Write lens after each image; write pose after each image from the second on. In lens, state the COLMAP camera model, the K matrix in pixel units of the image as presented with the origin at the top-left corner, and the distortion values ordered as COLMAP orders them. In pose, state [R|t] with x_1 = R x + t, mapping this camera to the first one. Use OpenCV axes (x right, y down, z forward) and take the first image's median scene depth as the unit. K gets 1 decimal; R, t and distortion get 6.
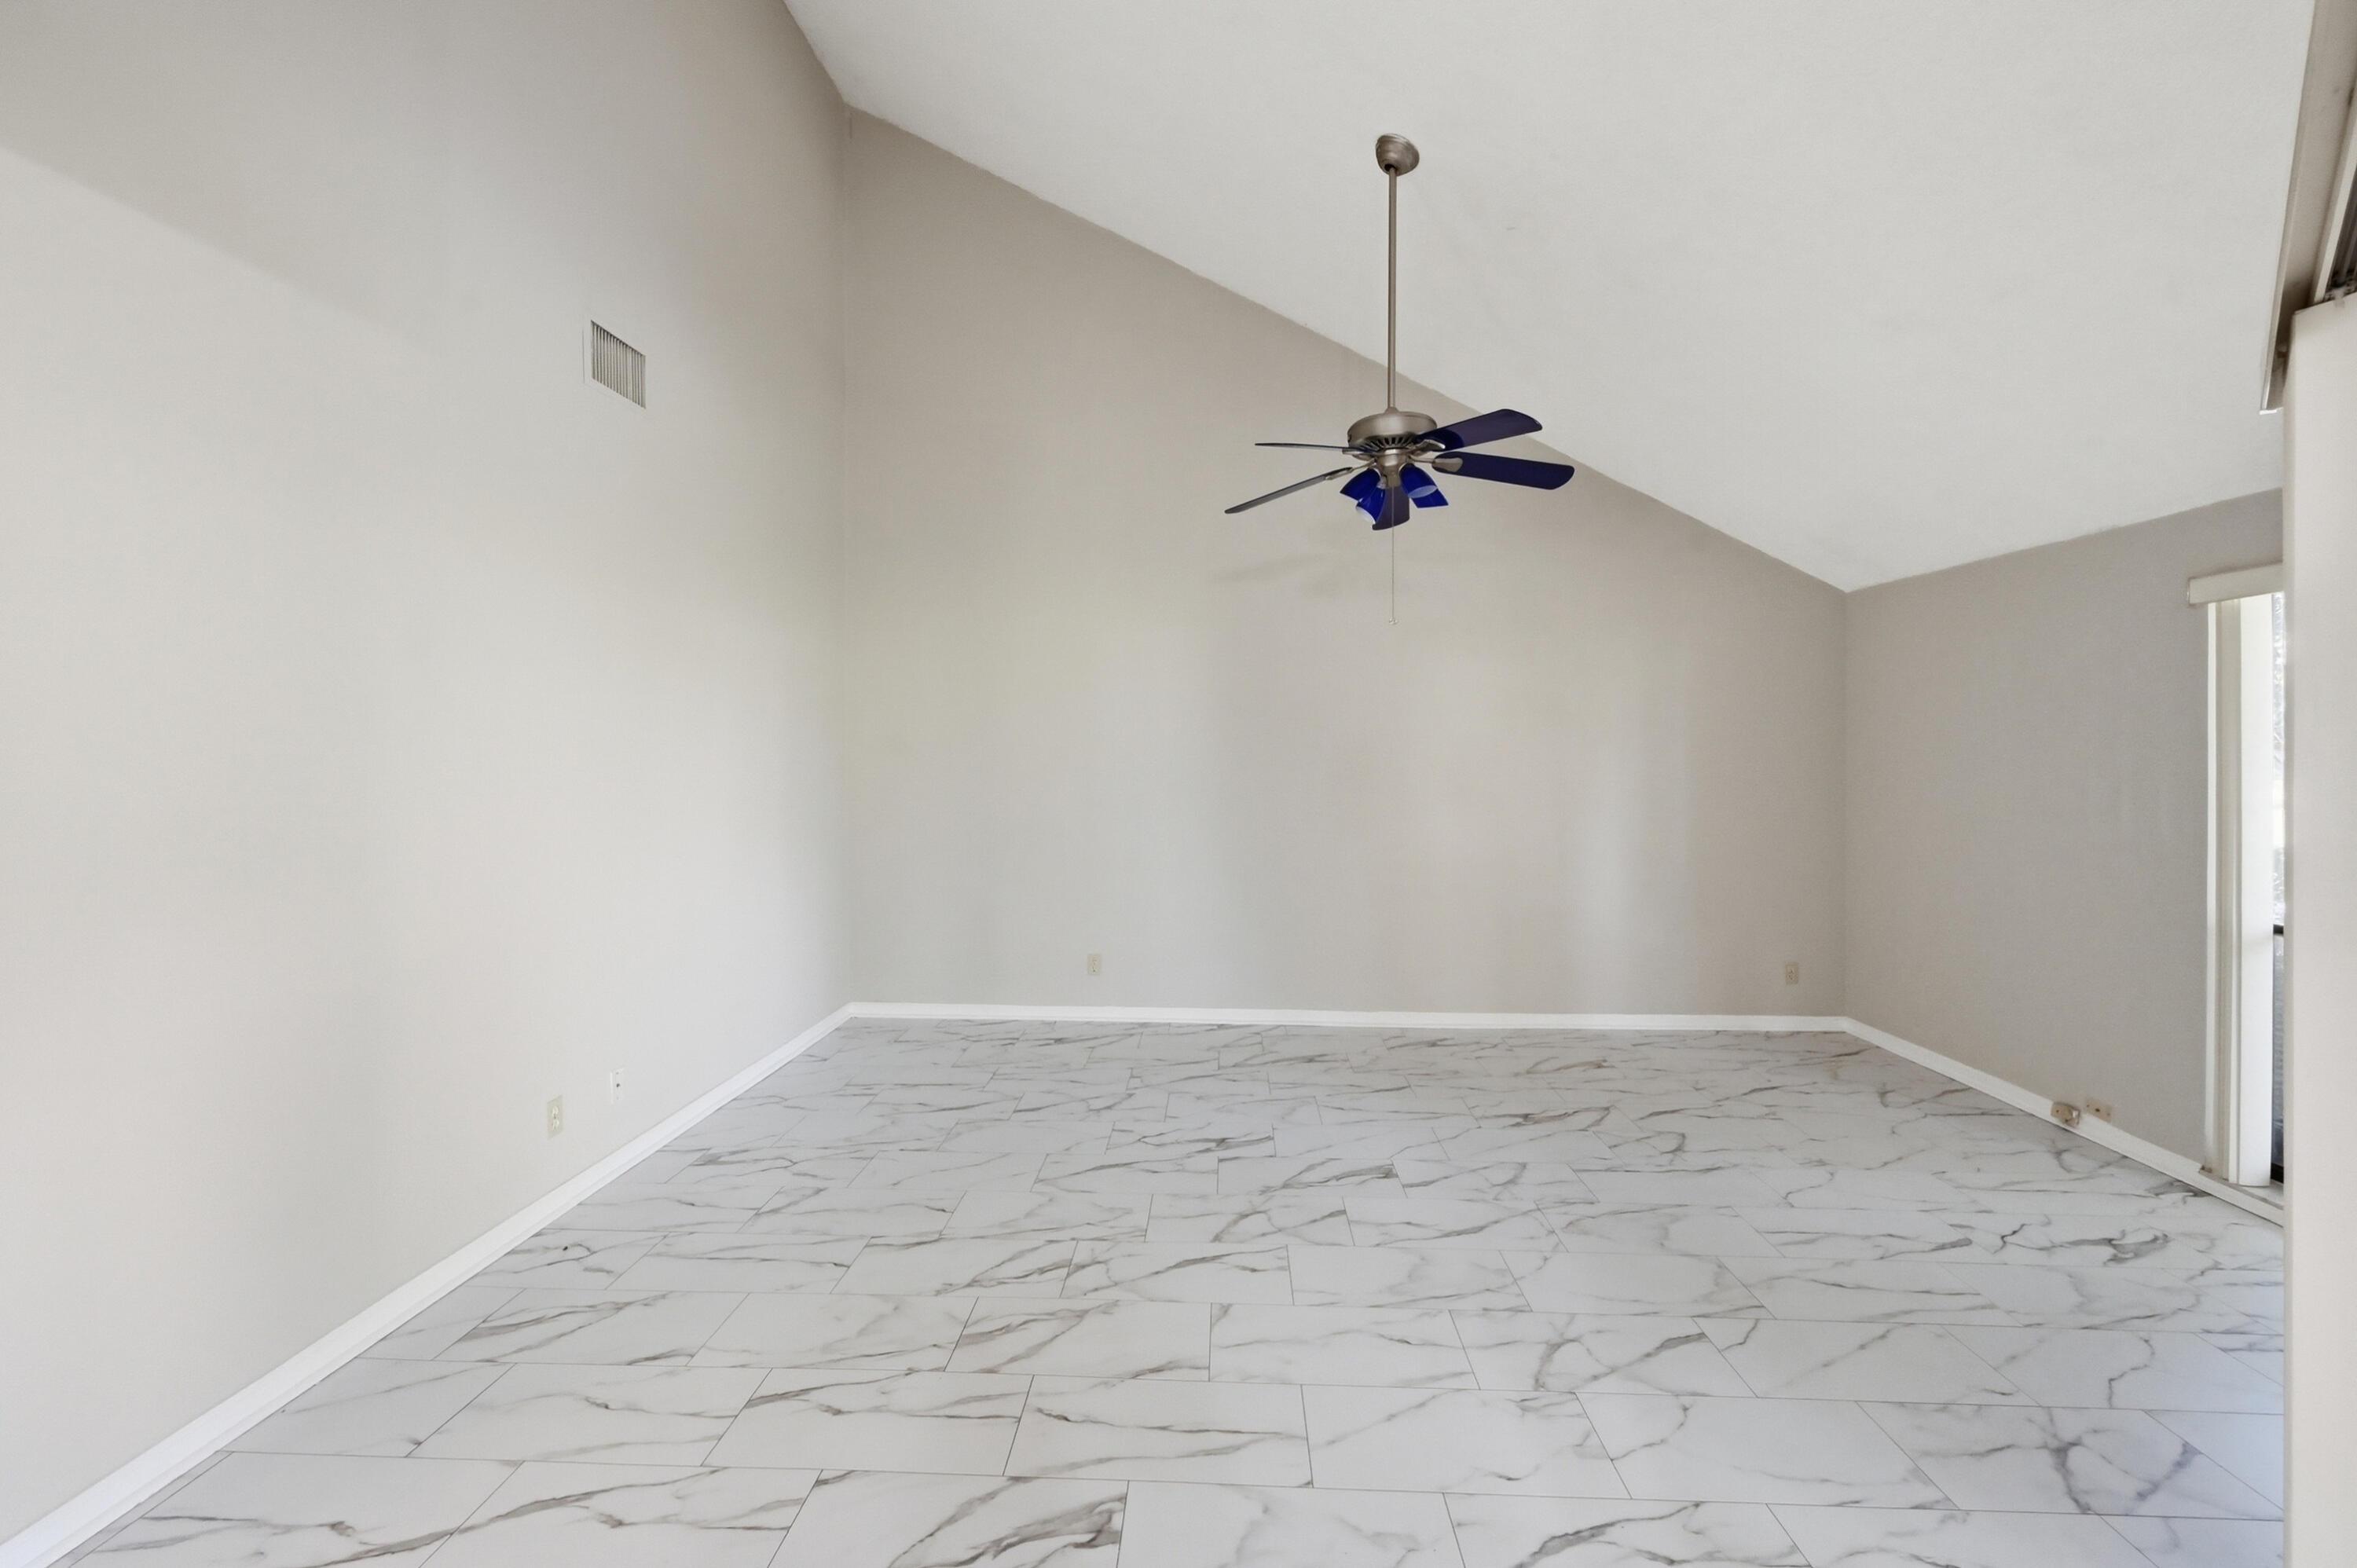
lens RADIAL K [[945.0, 0, 1187.1], [0, 945.0, 773.6], [0, 0, 1]] dist [-0.000351, 0.000097]
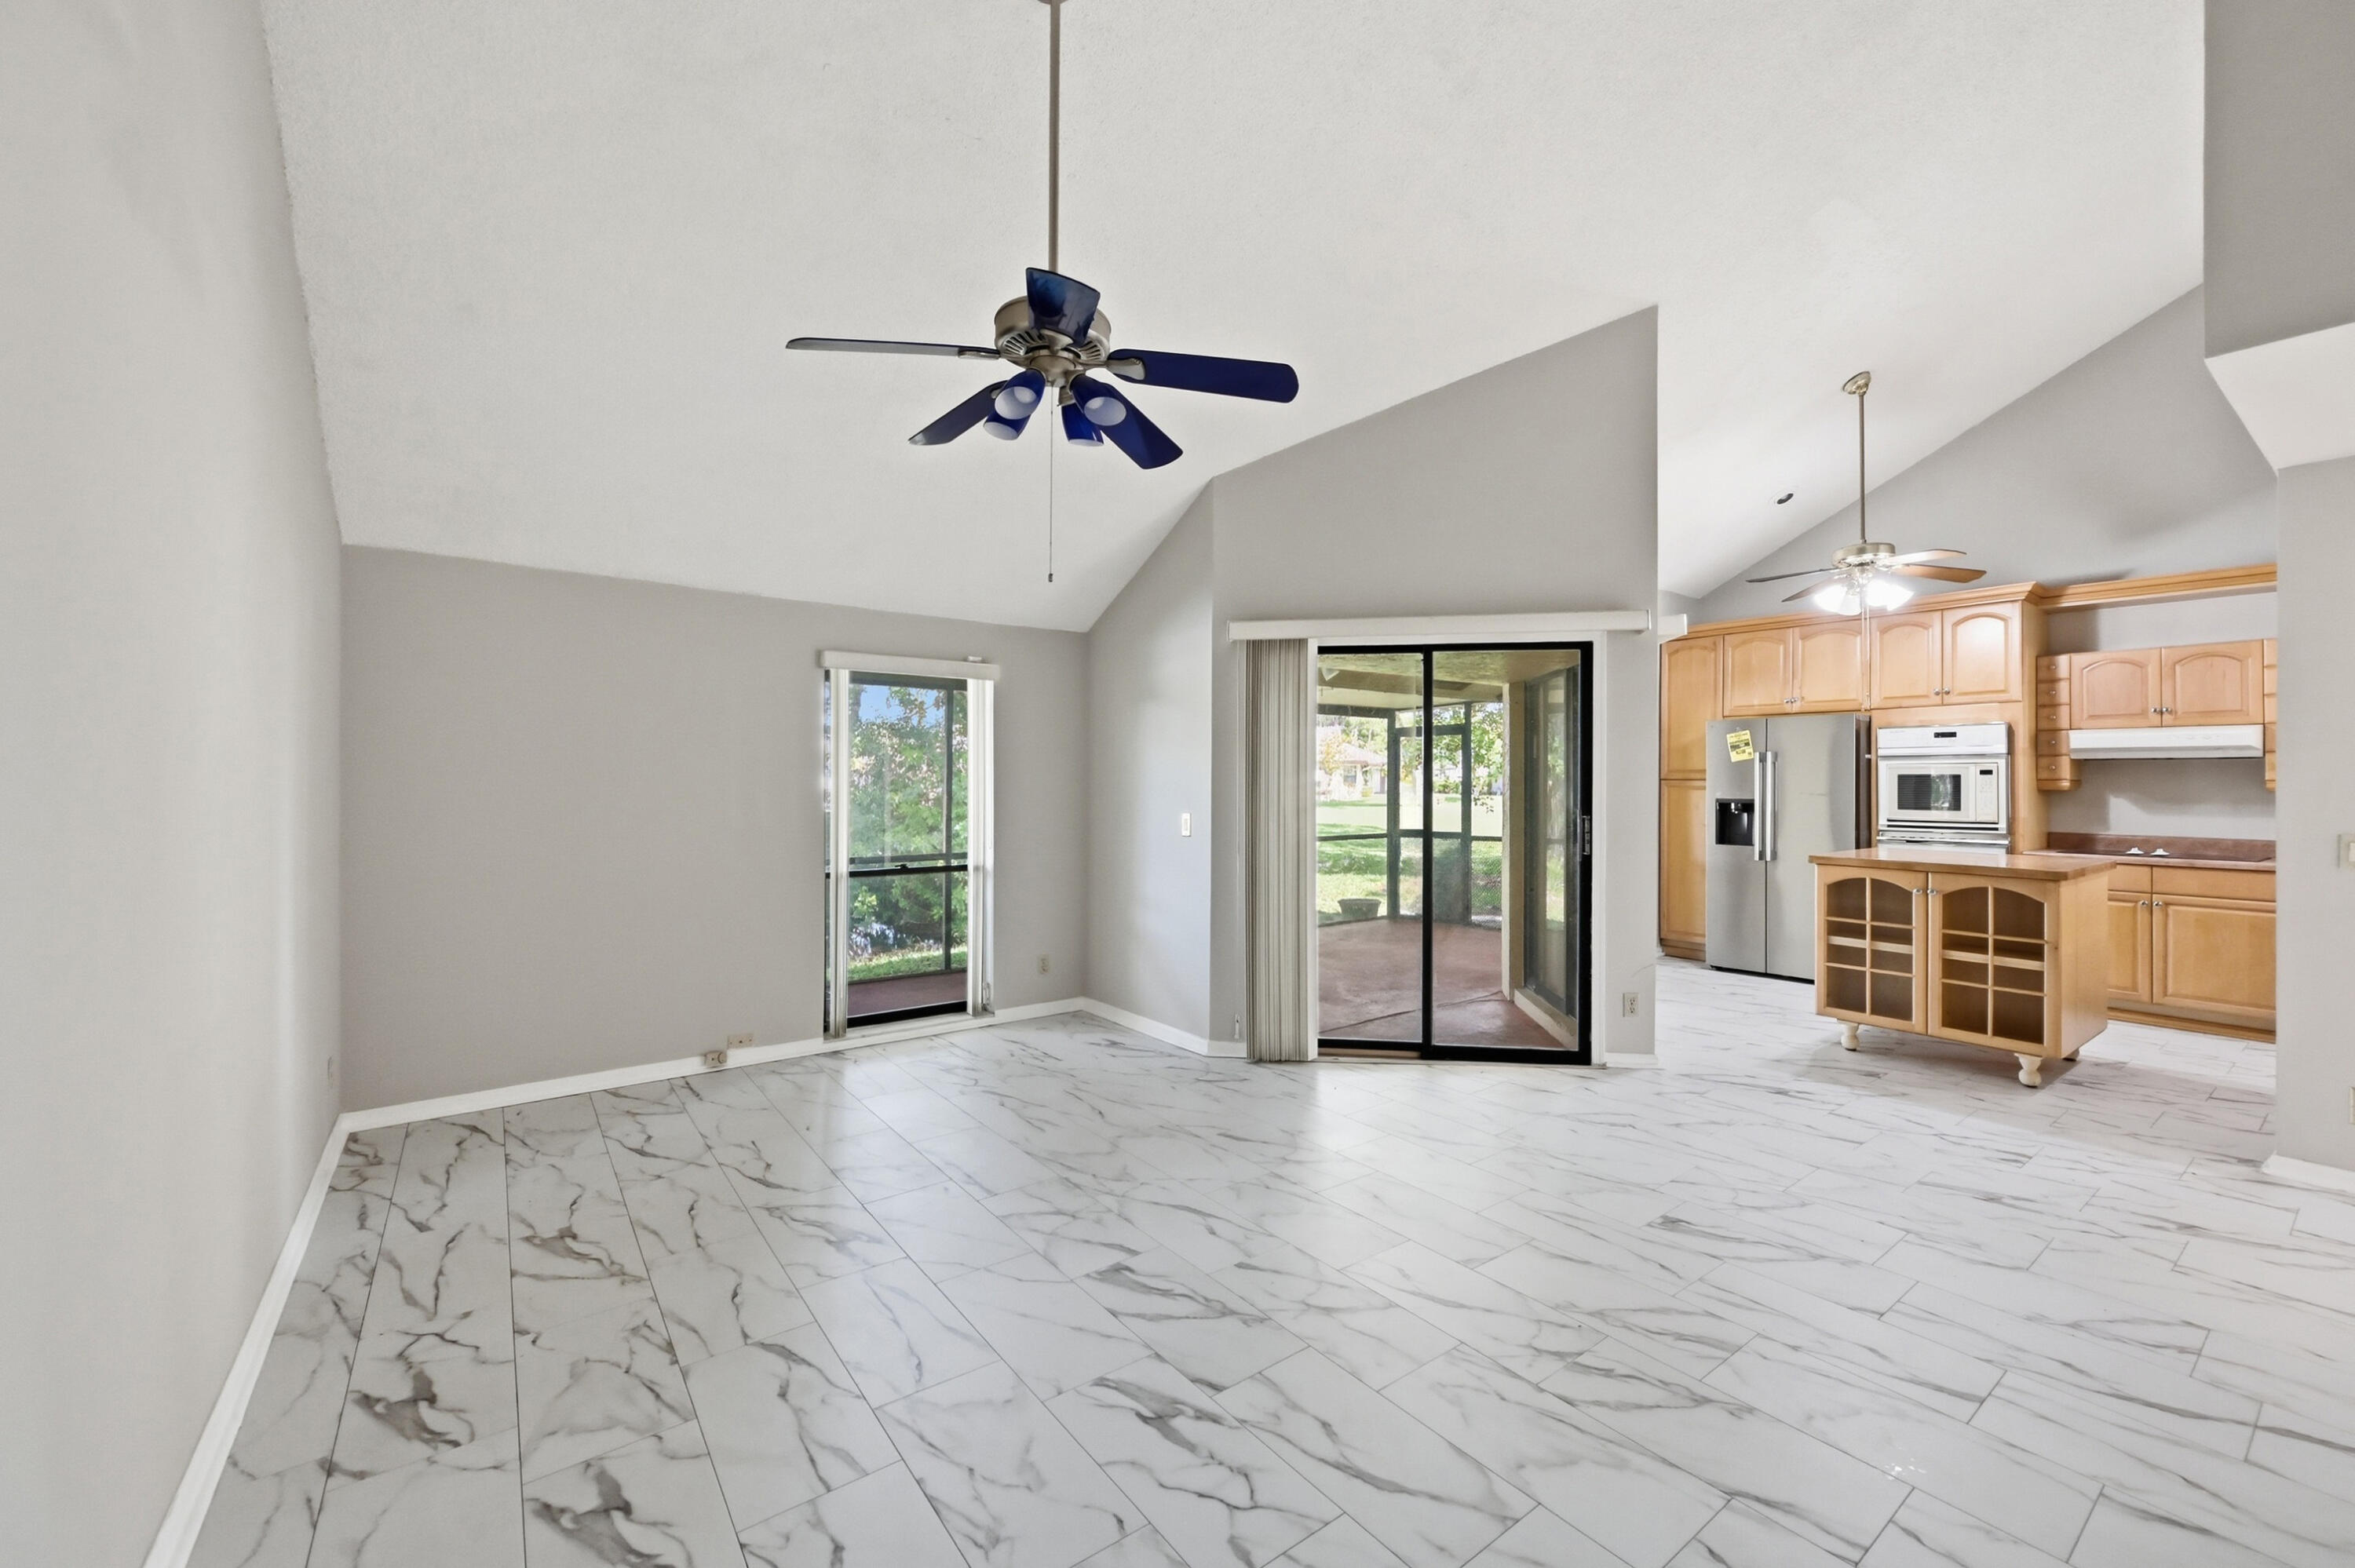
lens RADIAL K [[944.2, 0, 1186.1], [0, 944.2, 773.6], [0, 0, 1]] dist [-0.000351, 0.000097]
pose [[-0.631389, 0.006909, 0.775436, -0.542888], [0.013875, 0.999901, 0.002388, -0.005402], [-0.775342, 0.012267, -0.631422, 1.731123]]
